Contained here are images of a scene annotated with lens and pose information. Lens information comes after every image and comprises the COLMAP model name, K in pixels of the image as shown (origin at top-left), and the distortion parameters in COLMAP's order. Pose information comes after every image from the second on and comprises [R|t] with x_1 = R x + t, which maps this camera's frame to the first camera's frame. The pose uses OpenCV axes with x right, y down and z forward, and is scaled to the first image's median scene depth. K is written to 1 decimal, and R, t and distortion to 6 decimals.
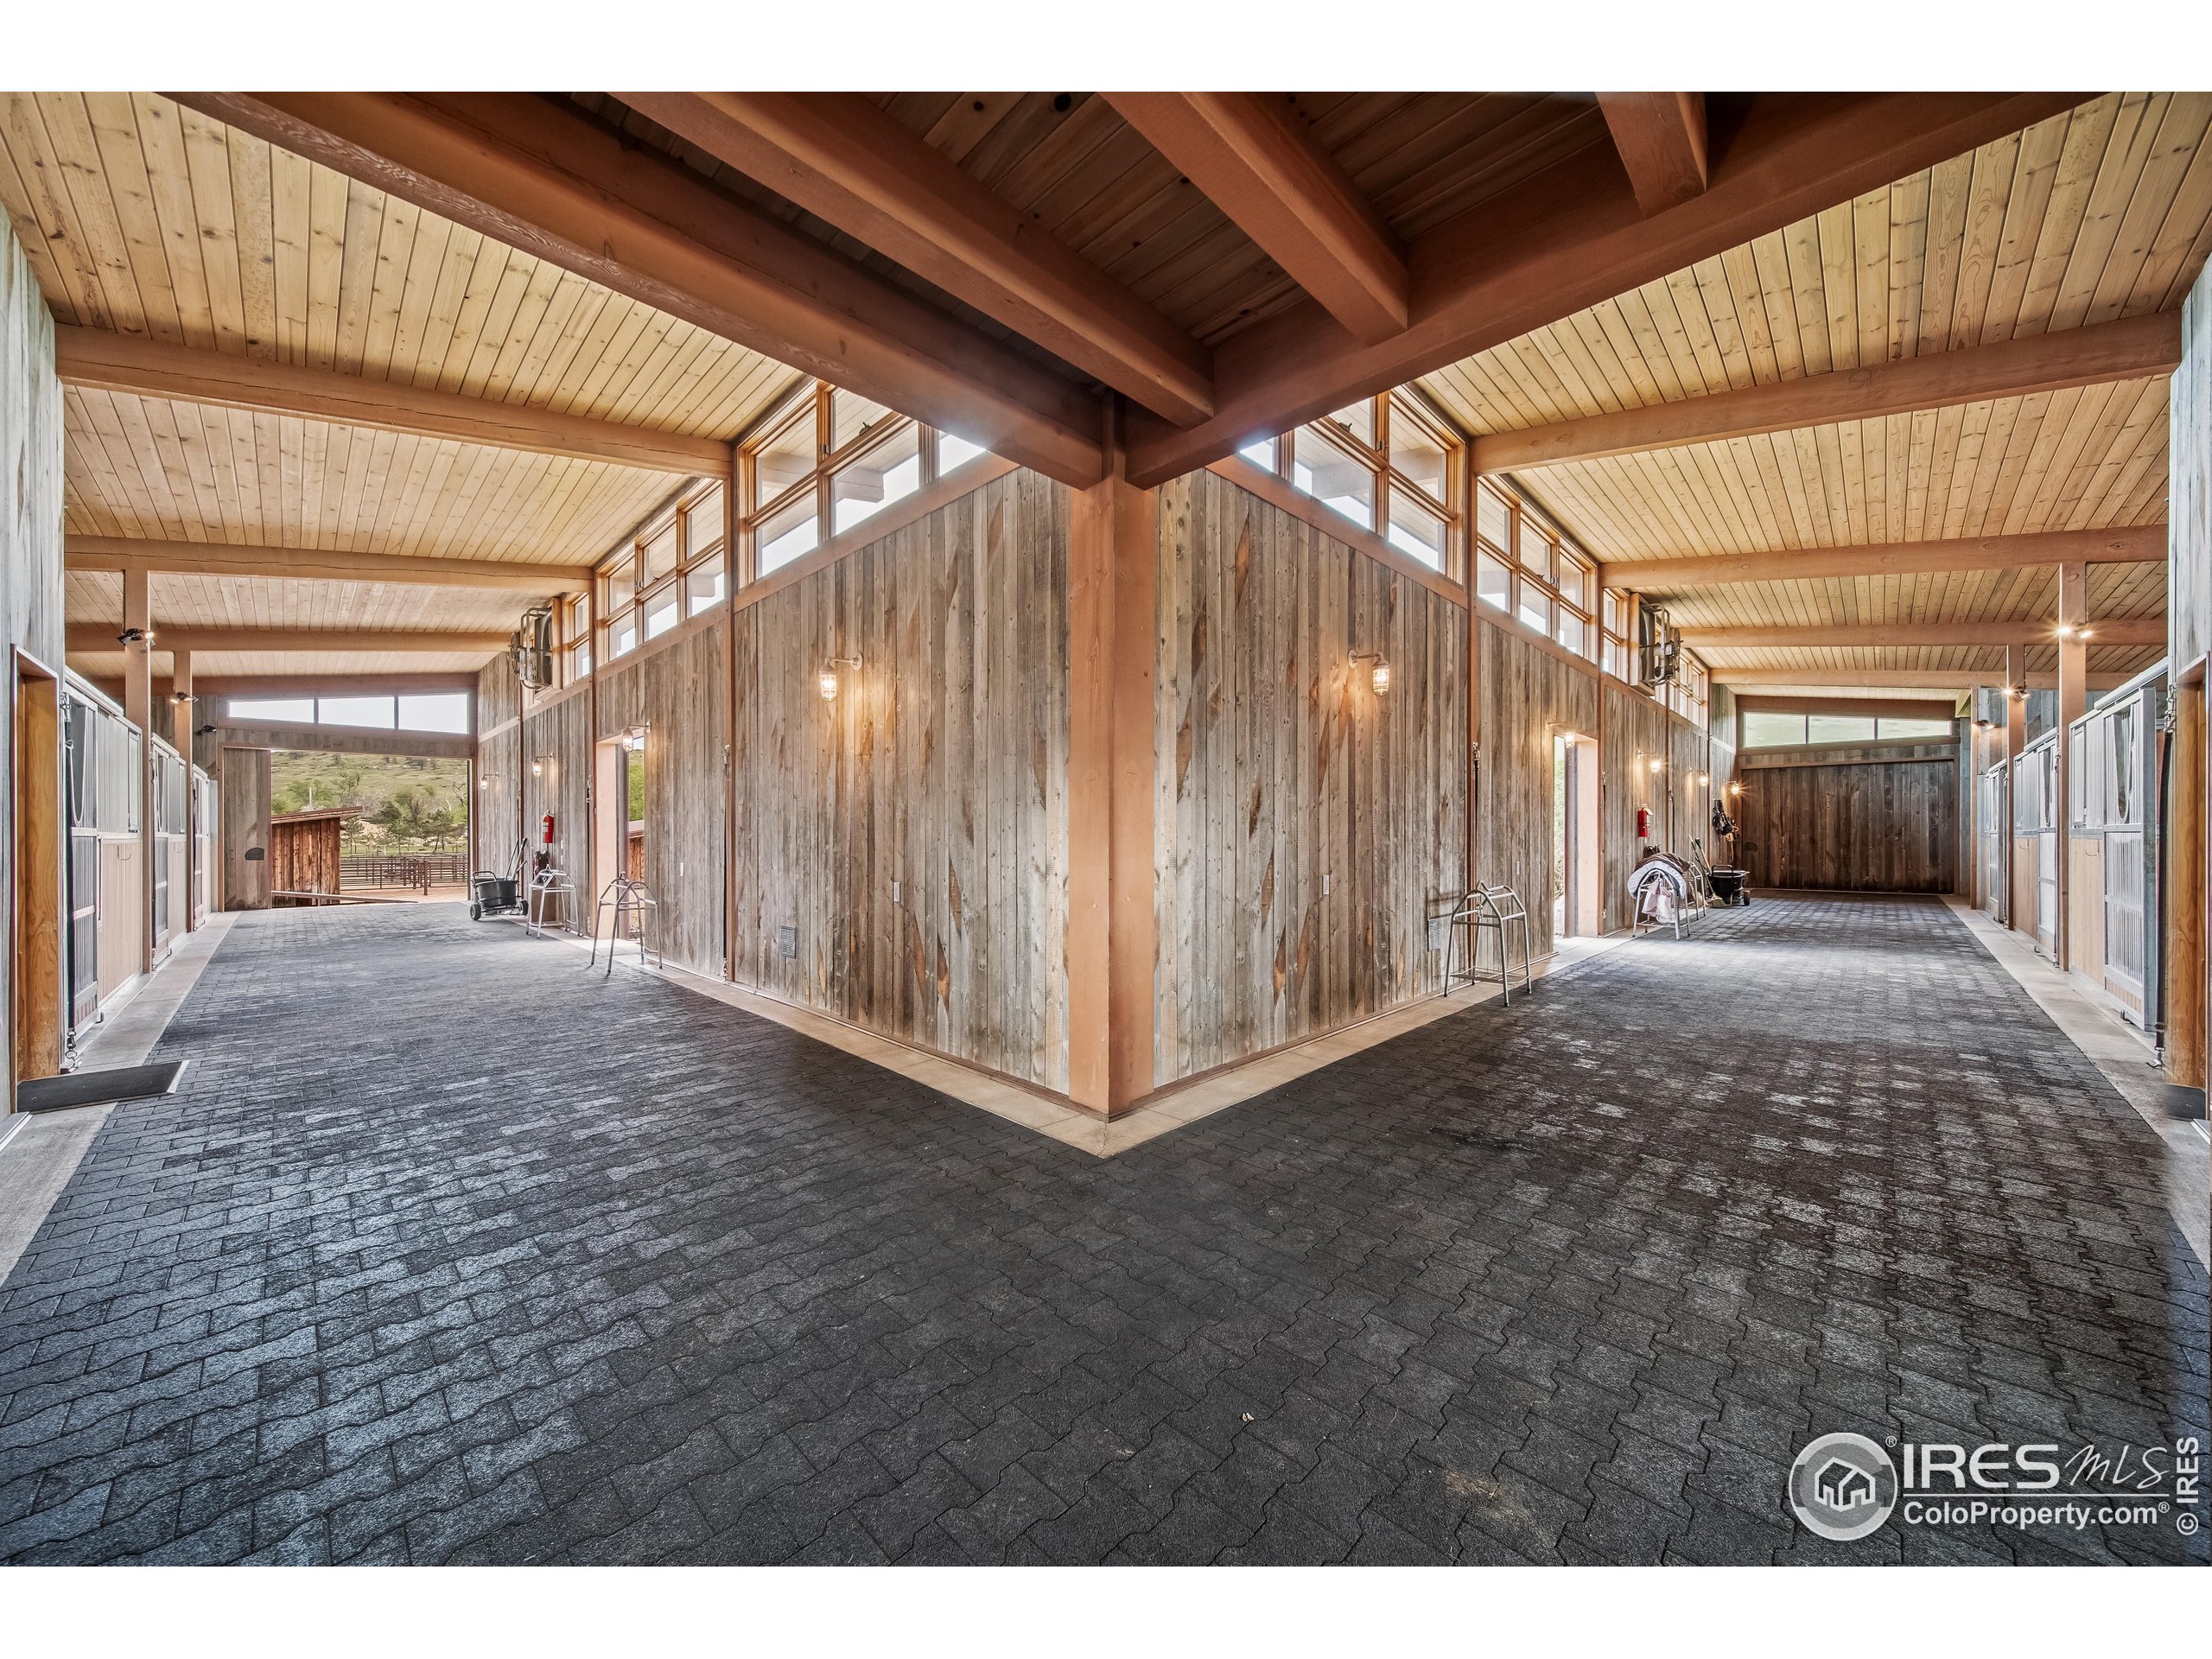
lens RADIAL K [[800.5, 0, 1095.0], [0, 800.5, 834.2], [0, 0, 1]] dist [0.001759, 0.000127]
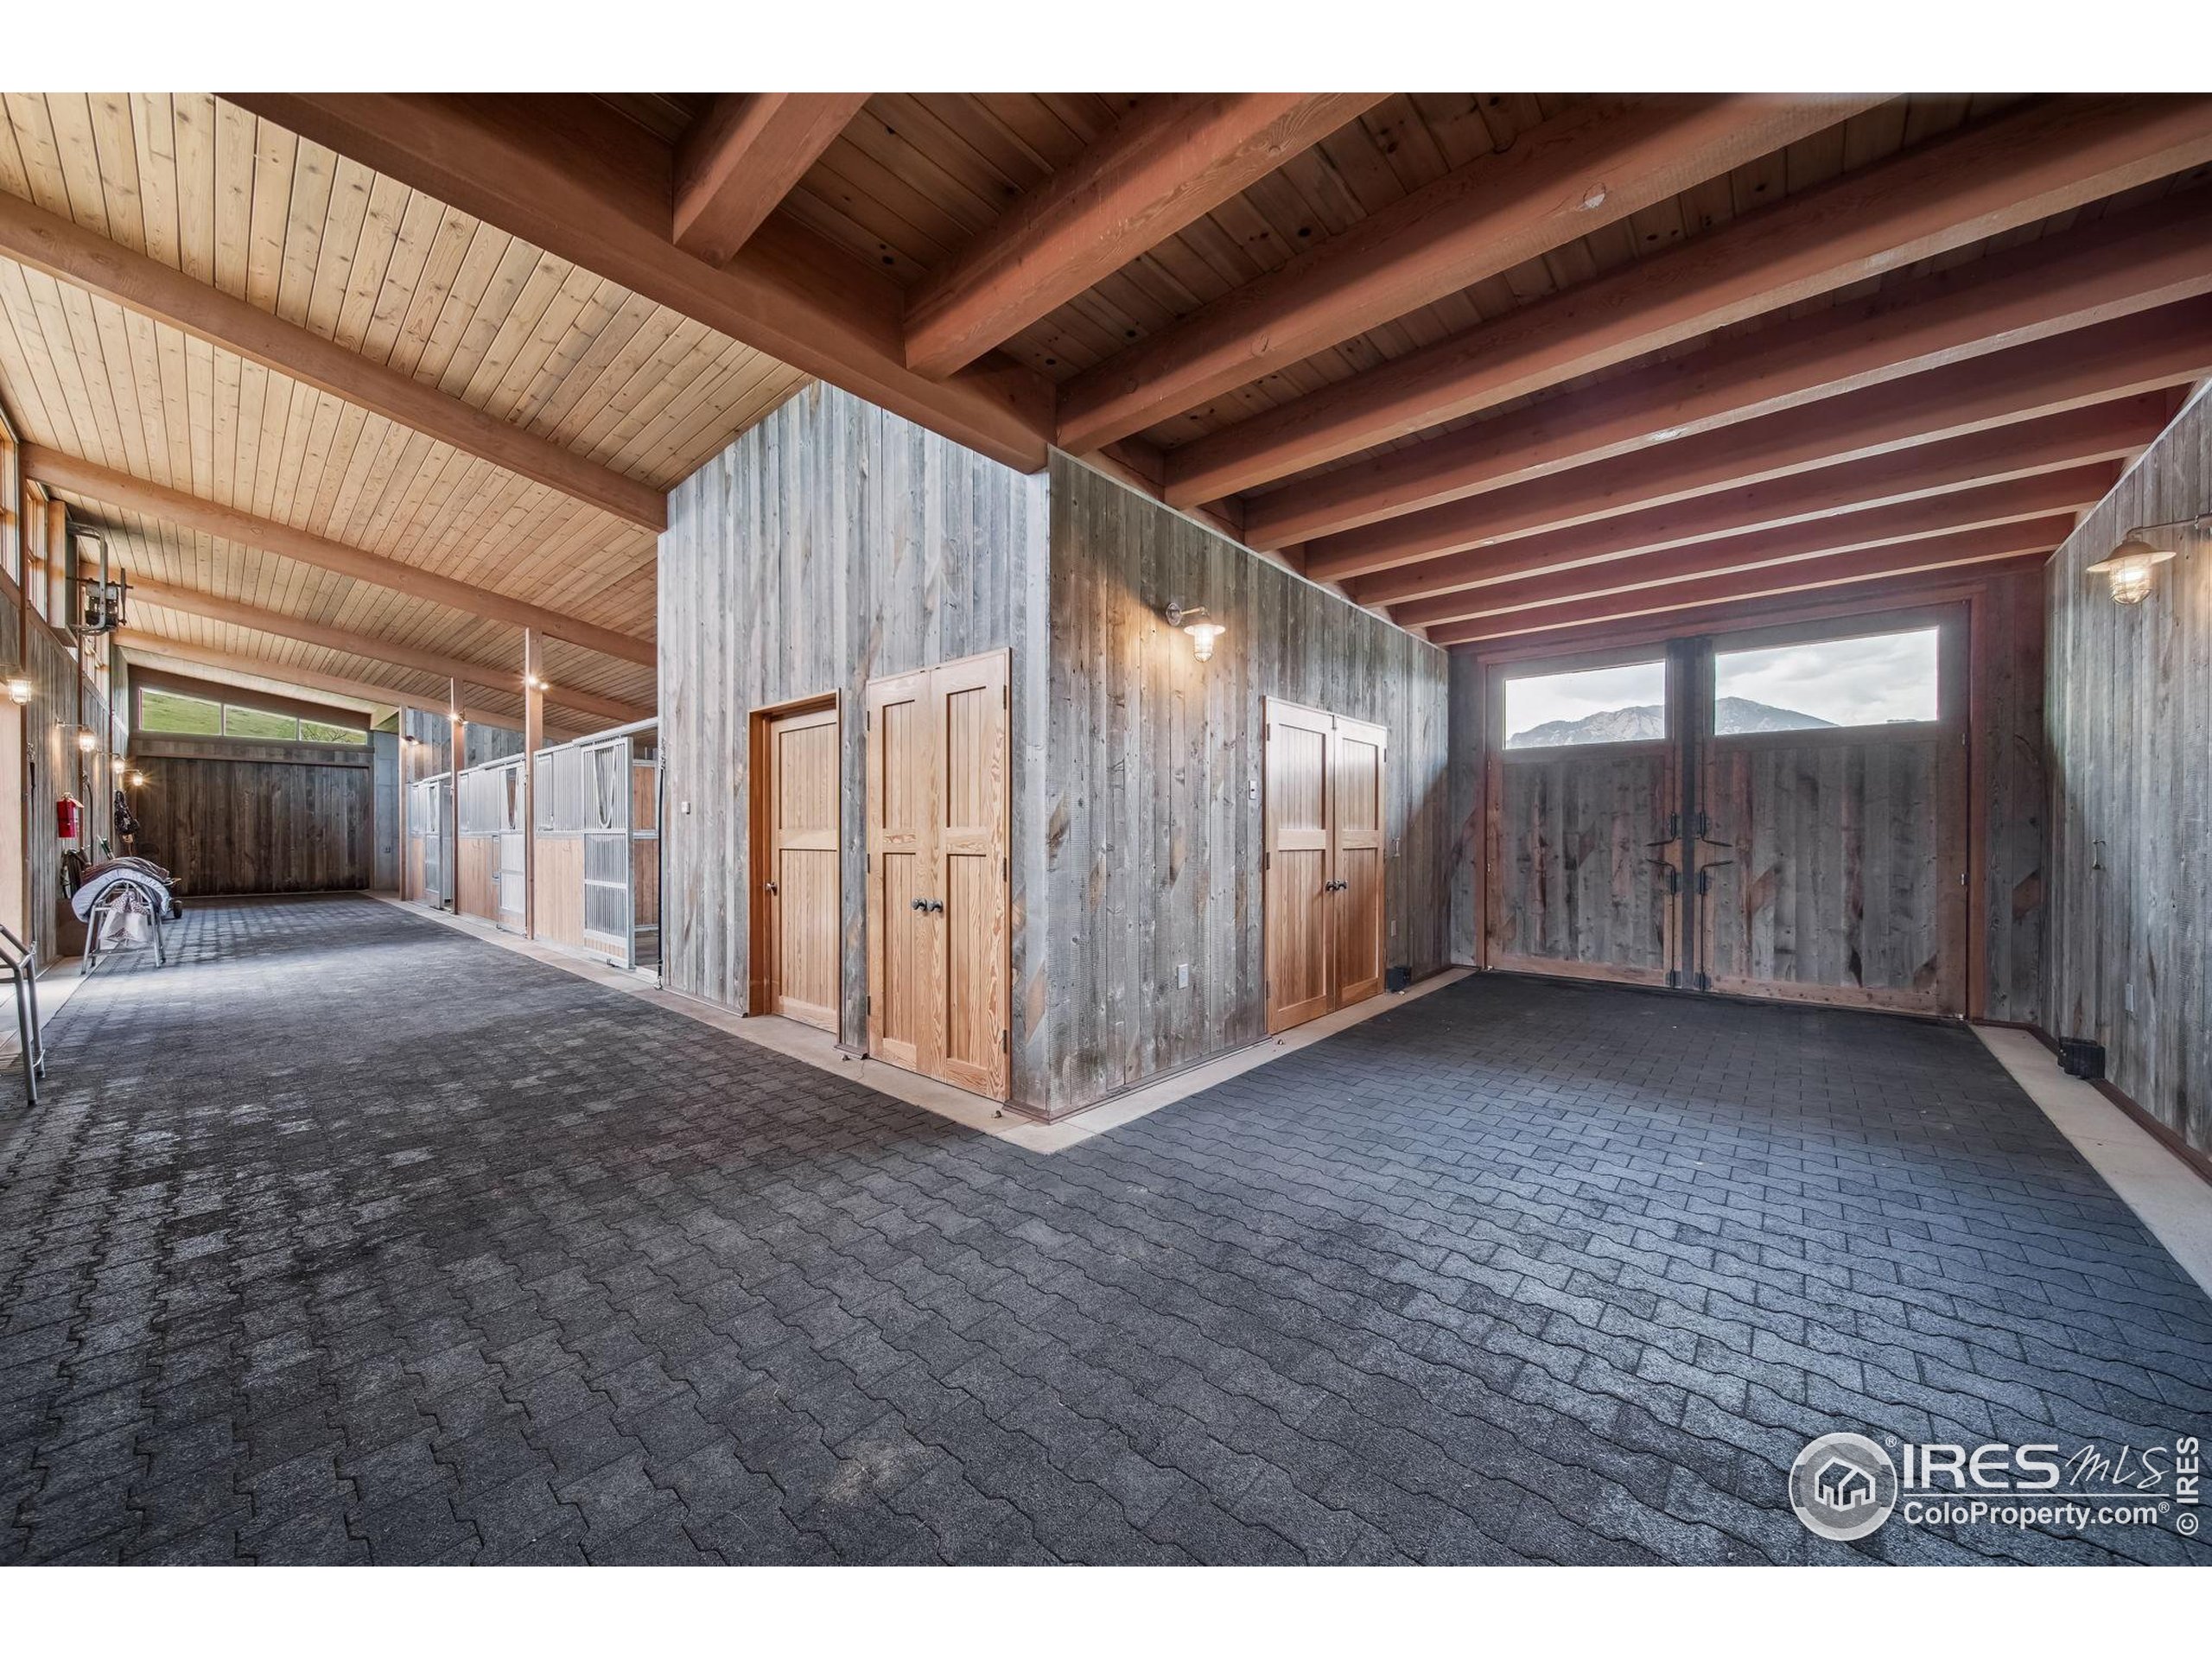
lens RADIAL K [[771.7, 0, 1095.9], [0, 771.7, 842.1], [0, 0, 1]] dist [-0.002909, -0.000228]
pose [[-0.055162, -0.005213, 0.998464, -0.119063], [-0.003943, 0.999980, 0.005003, 0.001387], [-0.998470, -0.003661, -0.055181, 0.176559]]
